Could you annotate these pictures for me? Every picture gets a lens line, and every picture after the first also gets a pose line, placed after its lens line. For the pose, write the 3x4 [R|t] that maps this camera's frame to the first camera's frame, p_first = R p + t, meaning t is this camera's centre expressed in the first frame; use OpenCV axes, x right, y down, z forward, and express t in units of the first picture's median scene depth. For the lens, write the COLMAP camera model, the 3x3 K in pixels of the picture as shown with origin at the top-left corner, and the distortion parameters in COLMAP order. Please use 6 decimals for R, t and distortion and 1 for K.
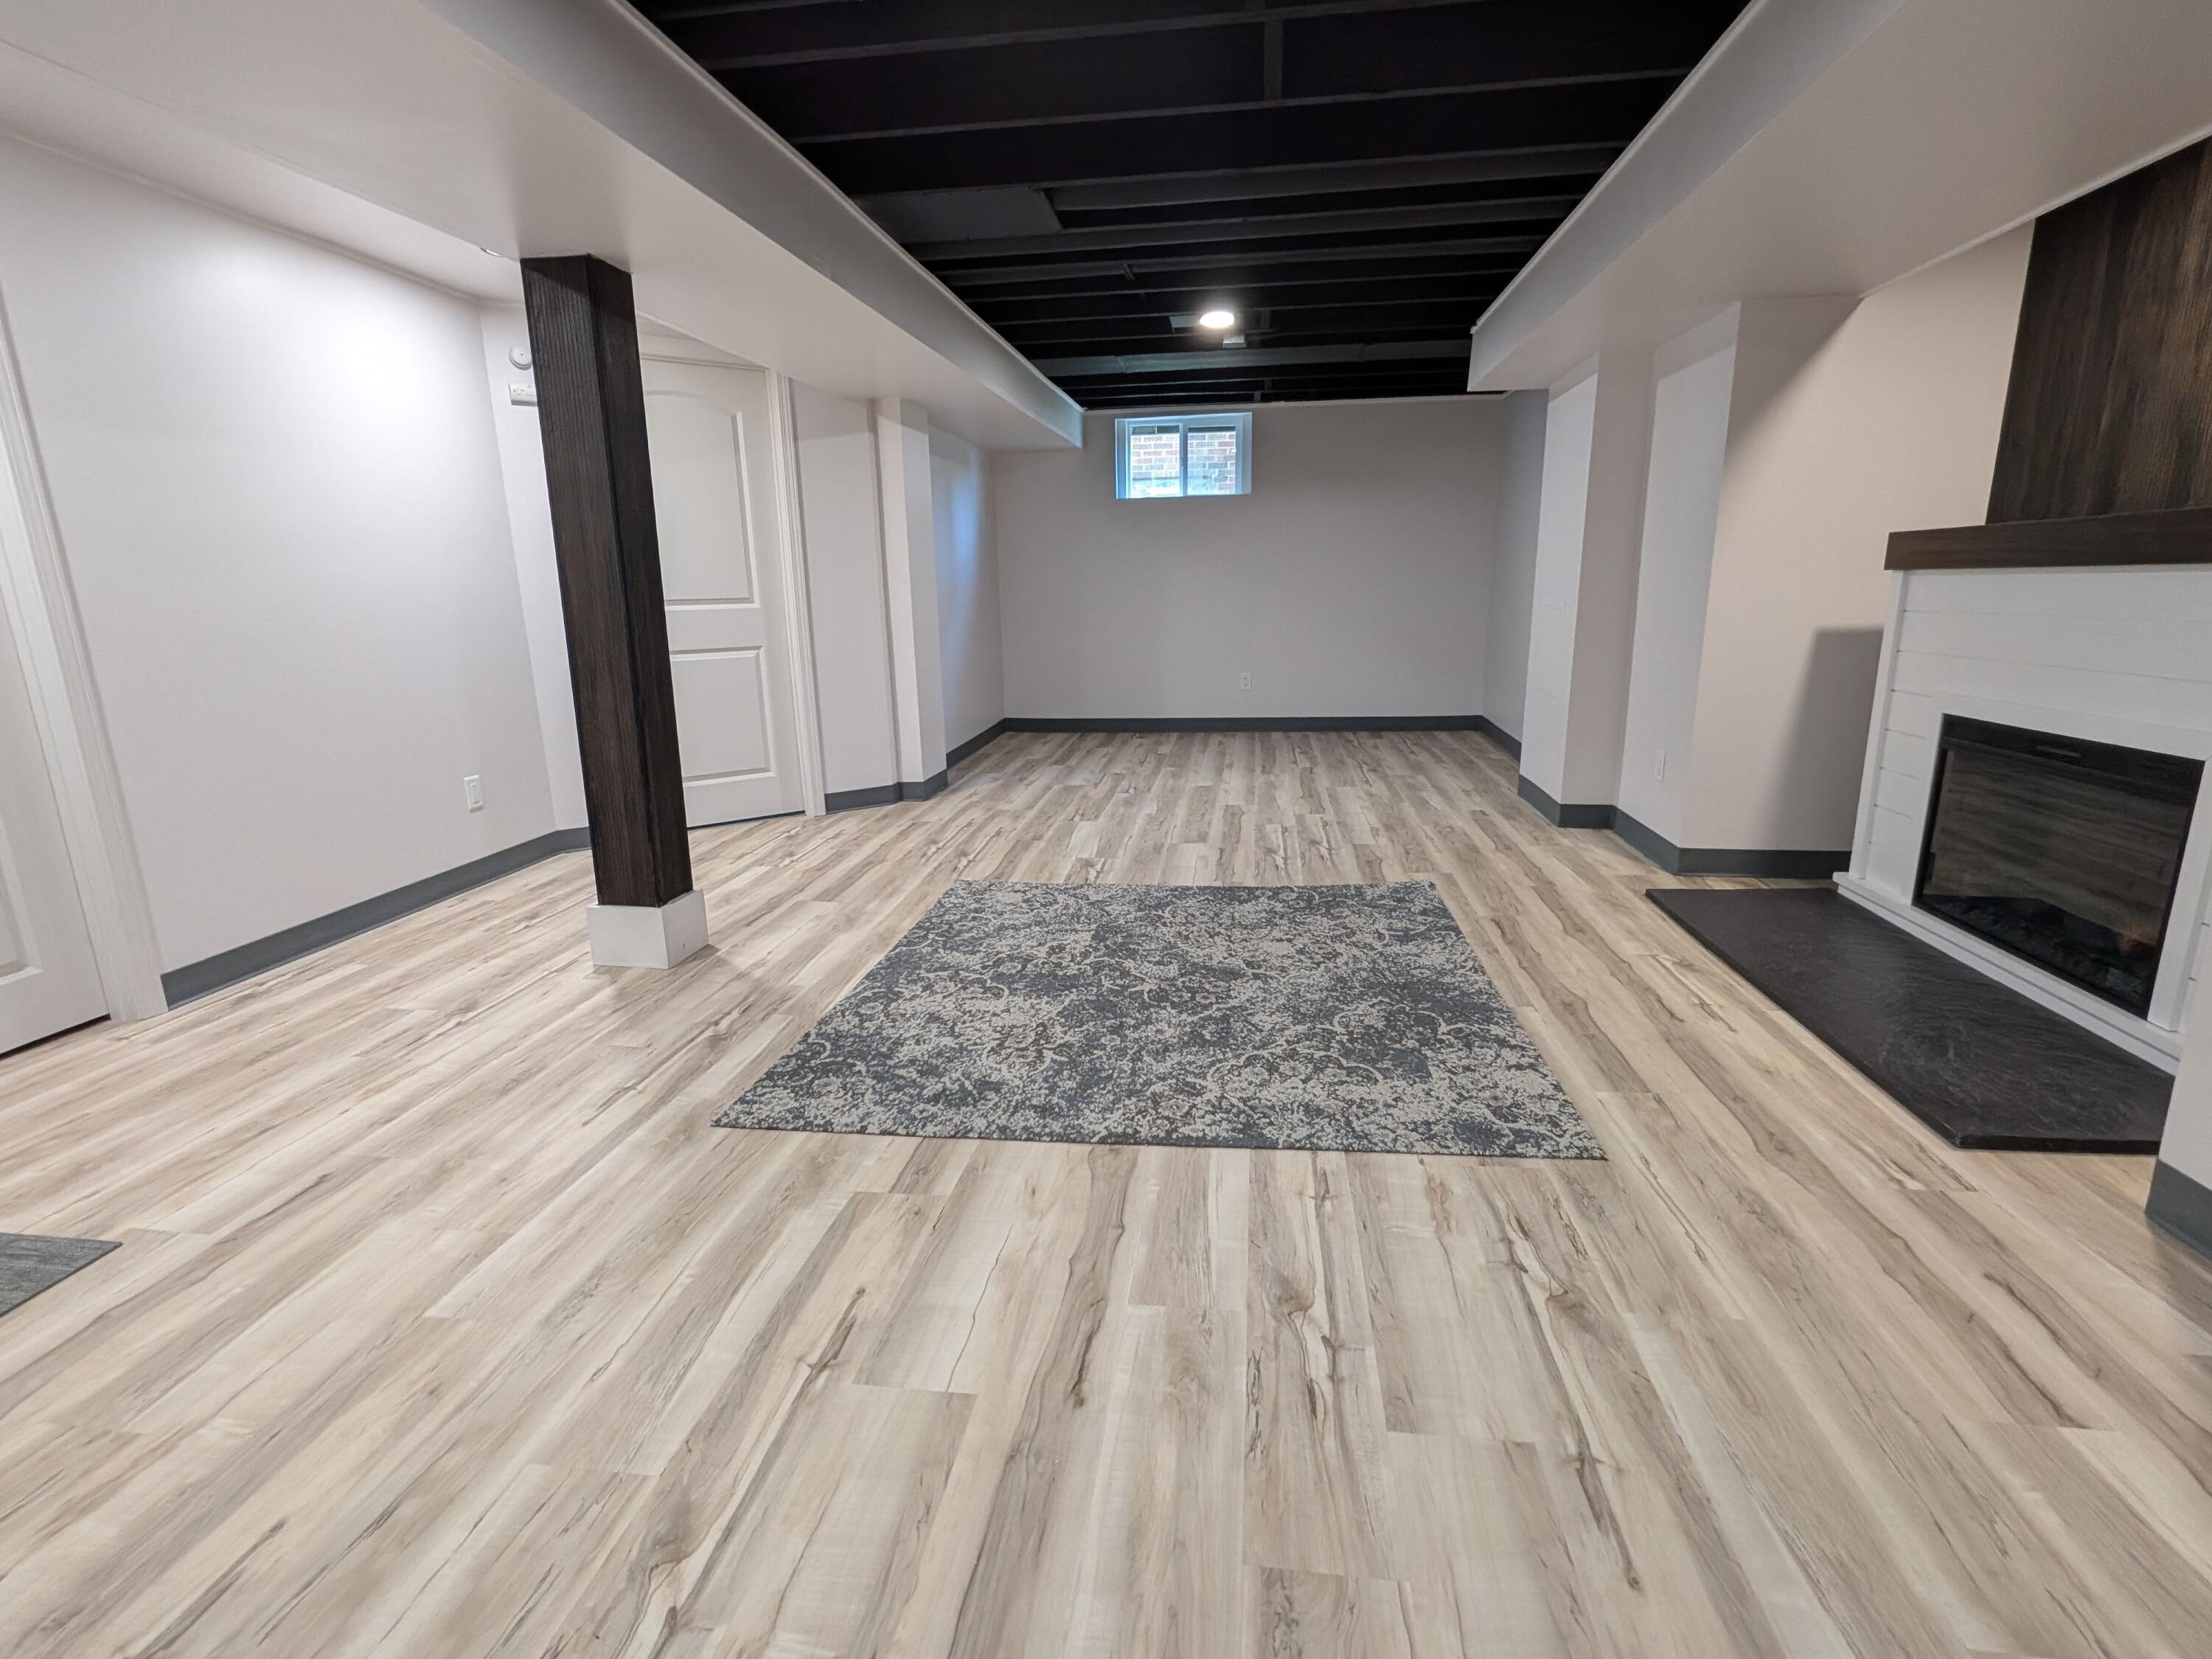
lens RADIAL K [[1036.5, 0, 1113.8], [0, 1036.5, 827.3], [0, 0, 1]] dist [-0.000919, -0.000700]
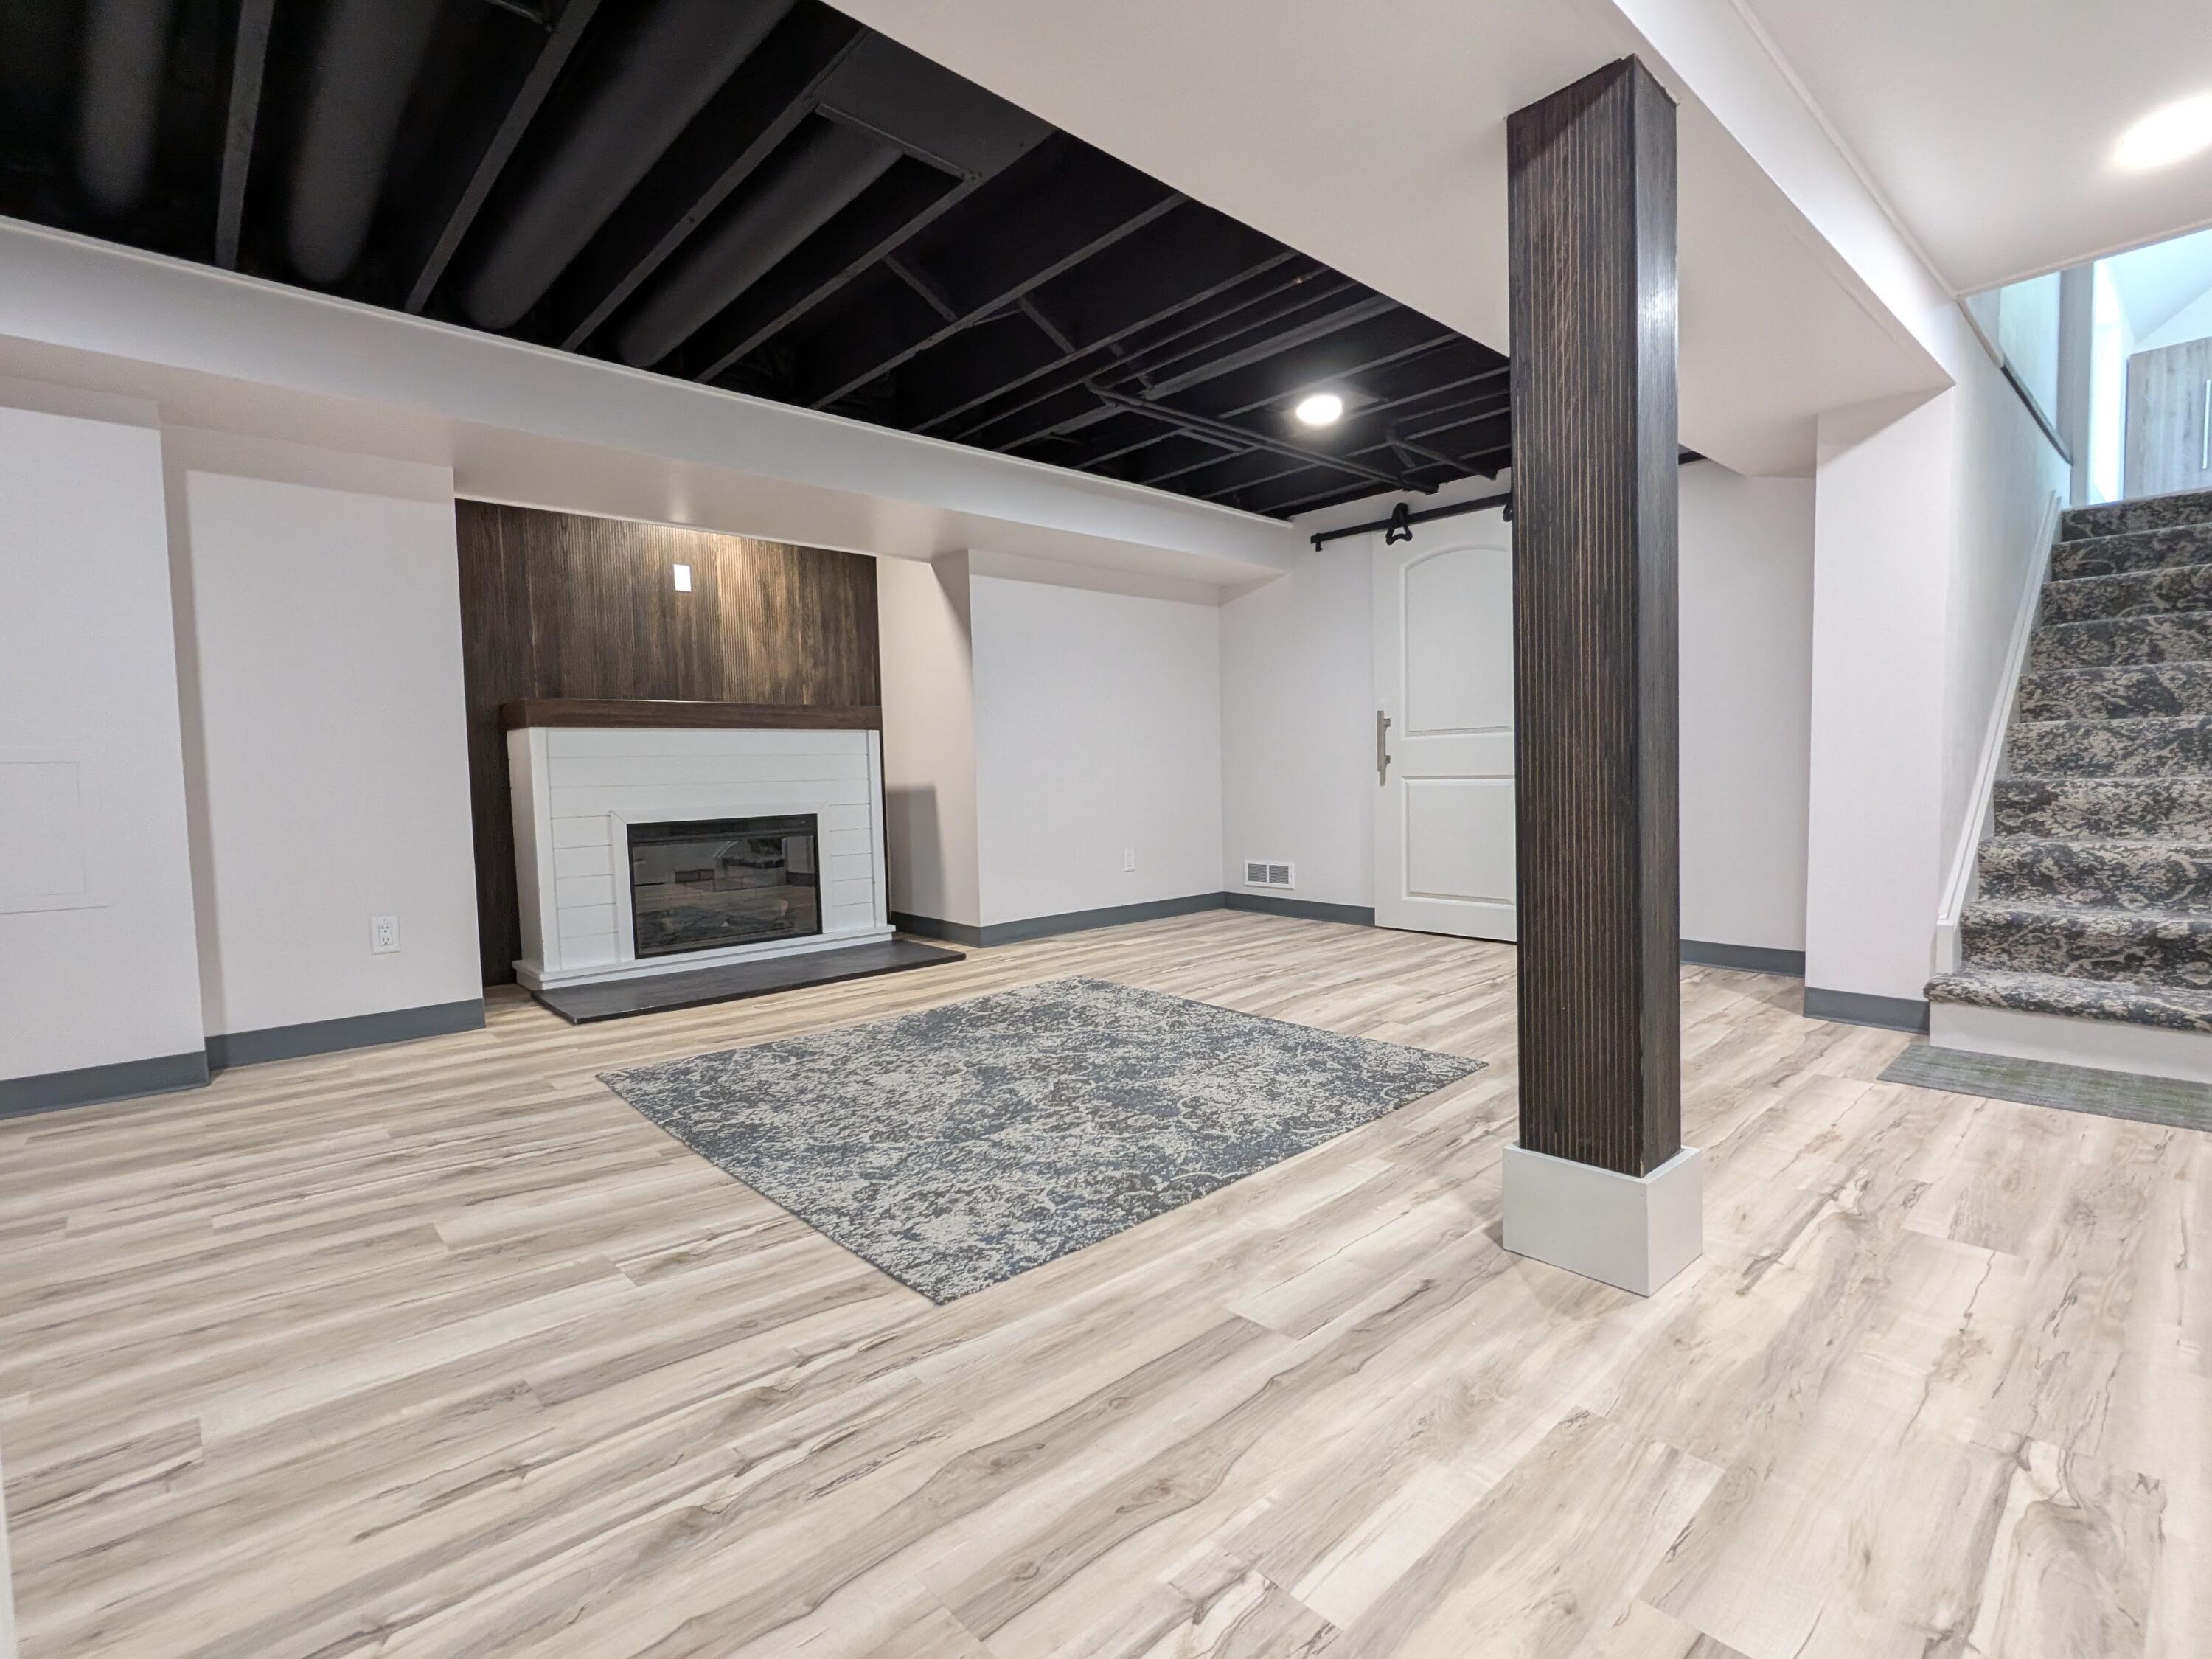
lens RADIAL K [[1036.5, 0, 1109.6], [0, 1036.5, 828.0], [0, 0, 1]] dist [-0.000919, -0.000700]
pose [[-0.767698, -0.000730, 0.640811, -0.606097], [0.181503, 0.958801, 0.218535, -0.276147], [-0.614570, 0.284078, -0.735937, 1.530732]]
